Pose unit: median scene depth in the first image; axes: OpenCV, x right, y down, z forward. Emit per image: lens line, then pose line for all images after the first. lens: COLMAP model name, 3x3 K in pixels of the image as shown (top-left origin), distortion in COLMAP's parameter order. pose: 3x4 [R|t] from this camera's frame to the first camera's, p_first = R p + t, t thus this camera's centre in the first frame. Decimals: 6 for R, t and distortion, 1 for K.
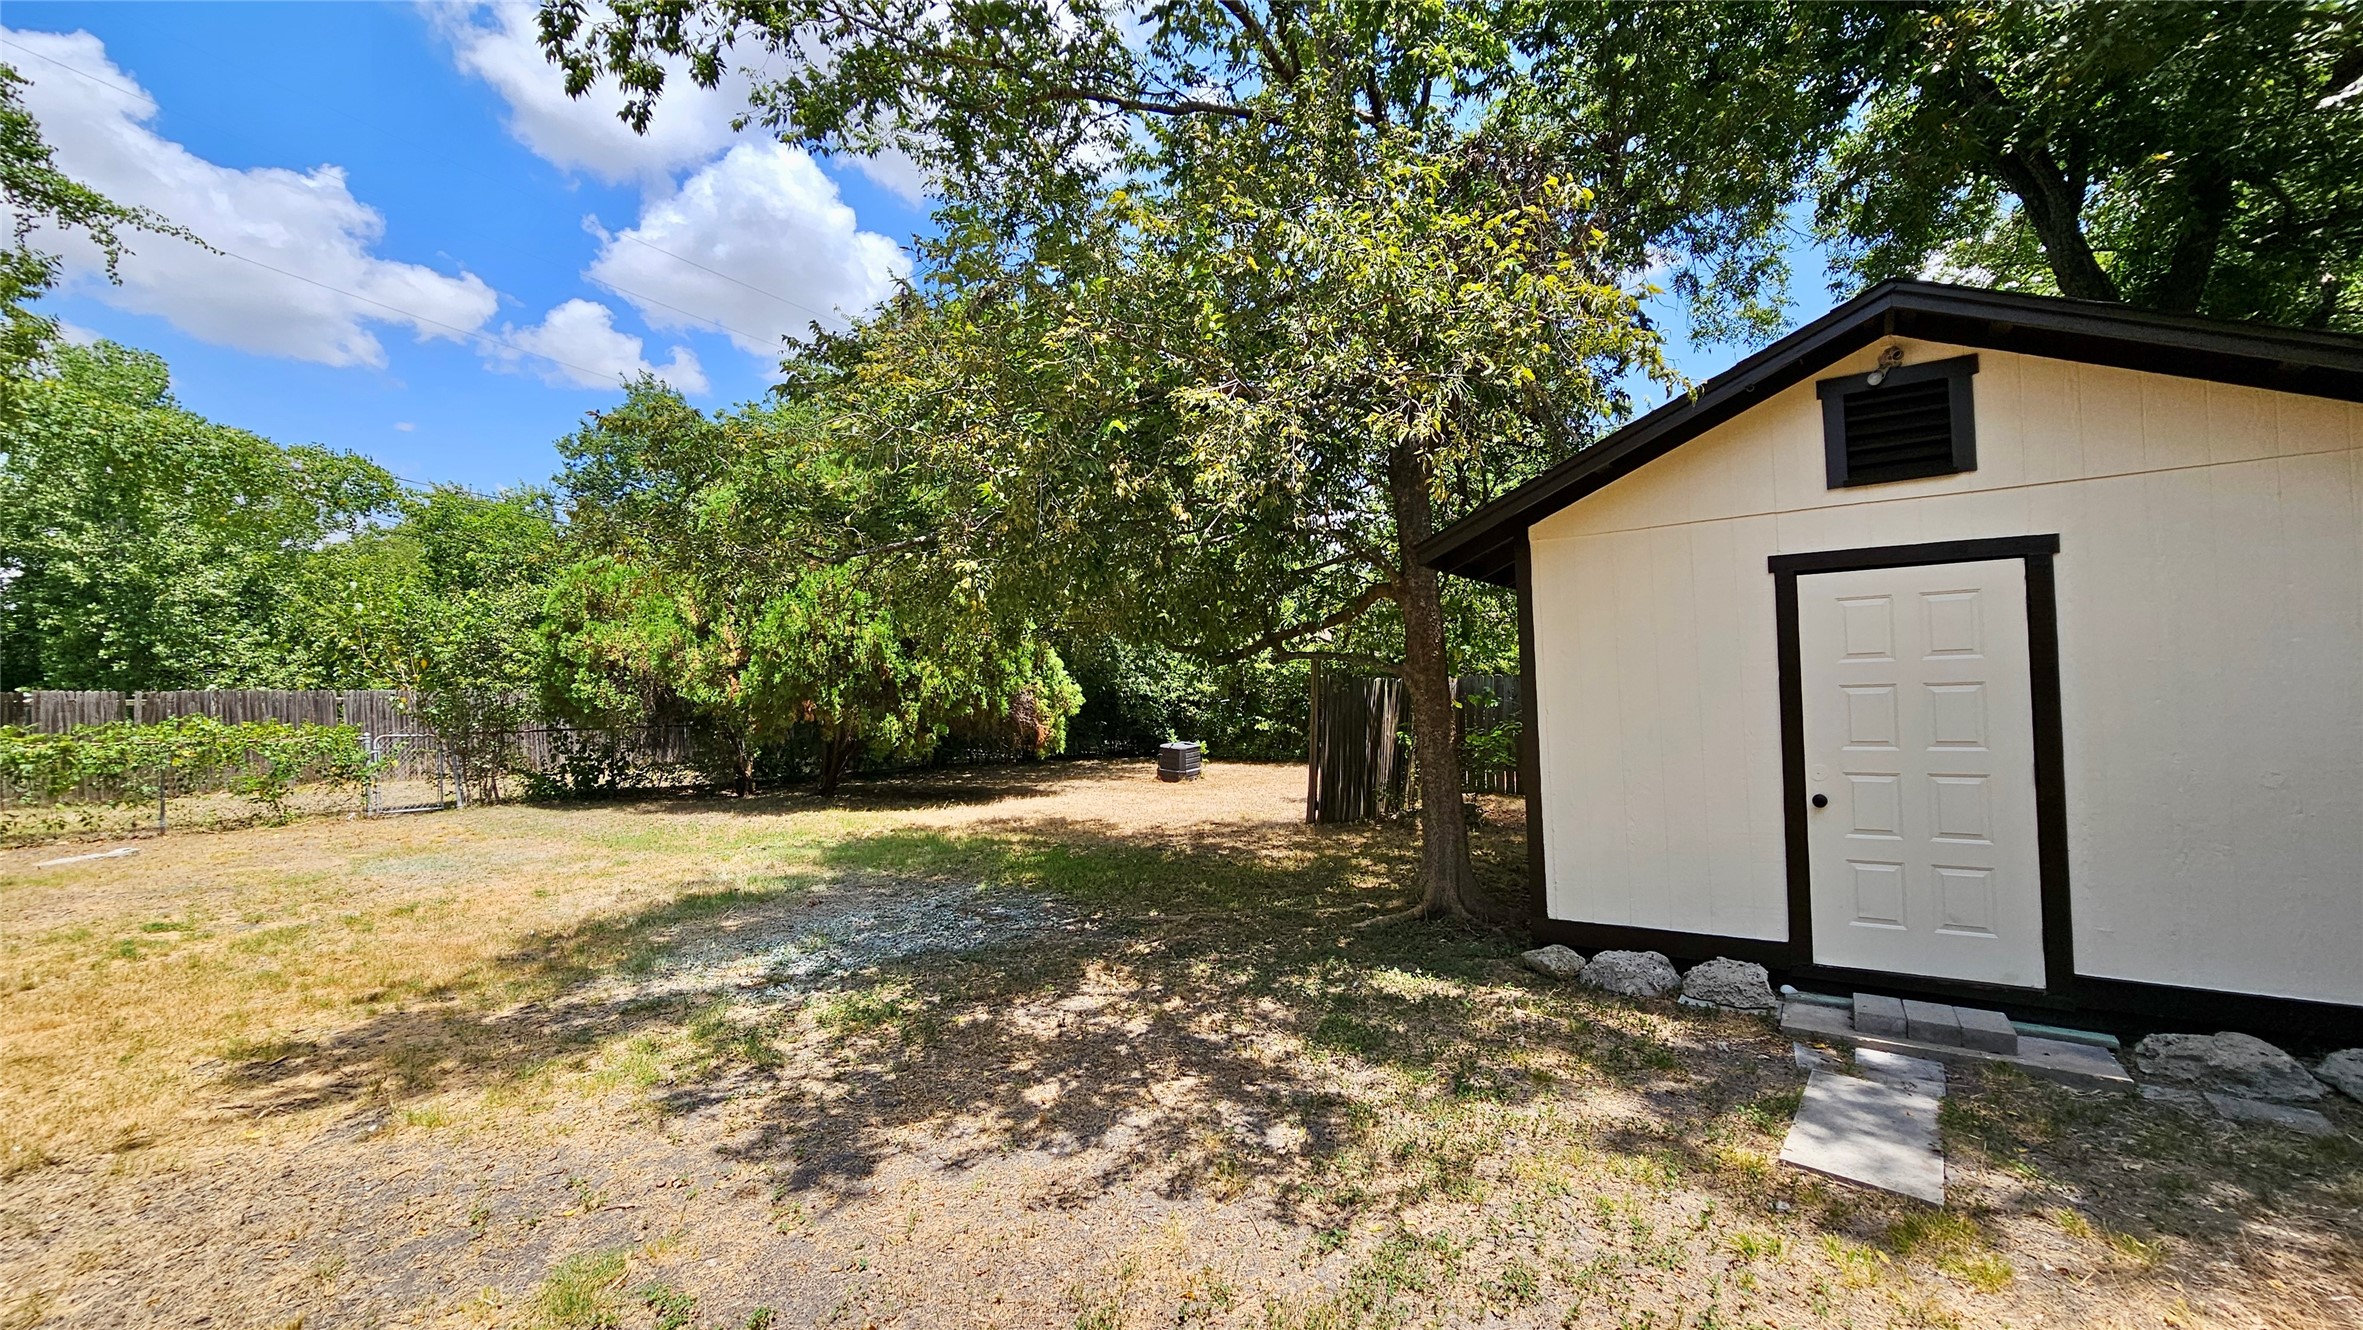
lens RADIAL K [[973.5, 0, 1192.4], [0, 973.5, 668.1], [0, 0, 1]] dist [-0.000733, 0.000101]
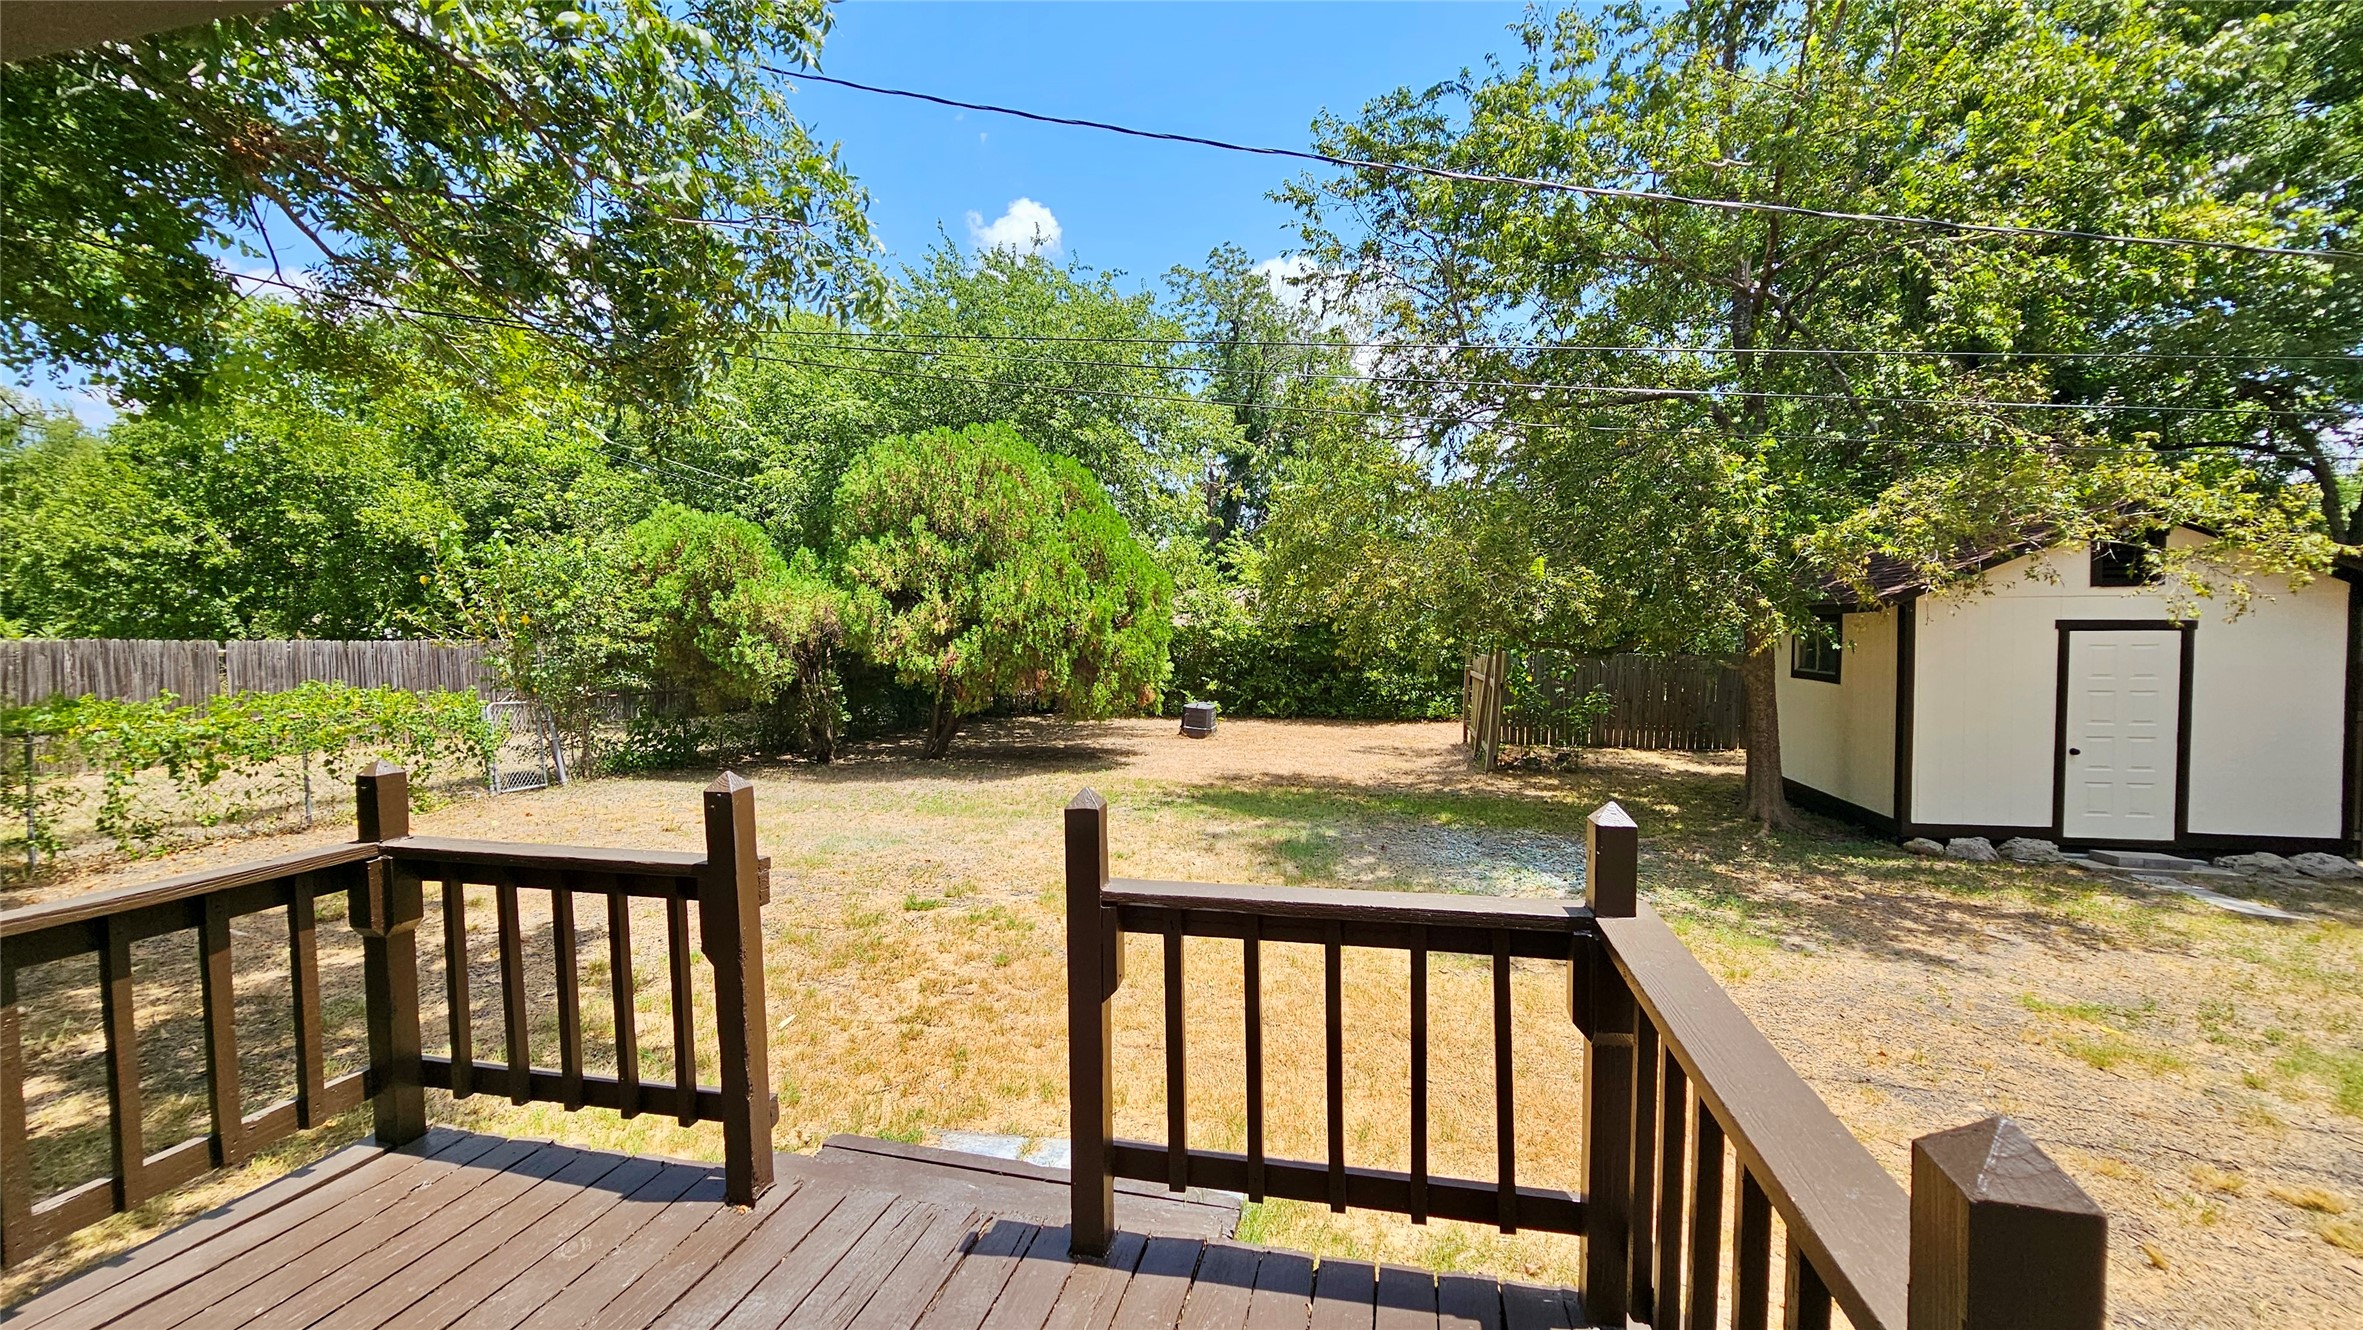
lens RADIAL K [[973.5, 0, 1181.3], [0, 973.5, 662.1], [0, 0, 1]] dist [-0.000733, 0.000101]
pose [[0.930812, 0.012658, 0.365280, -1.633642], [-0.030292, 0.998634, 0.042583, -0.063390], [-0.364242, -0.050702, 0.929923, -0.113740]]
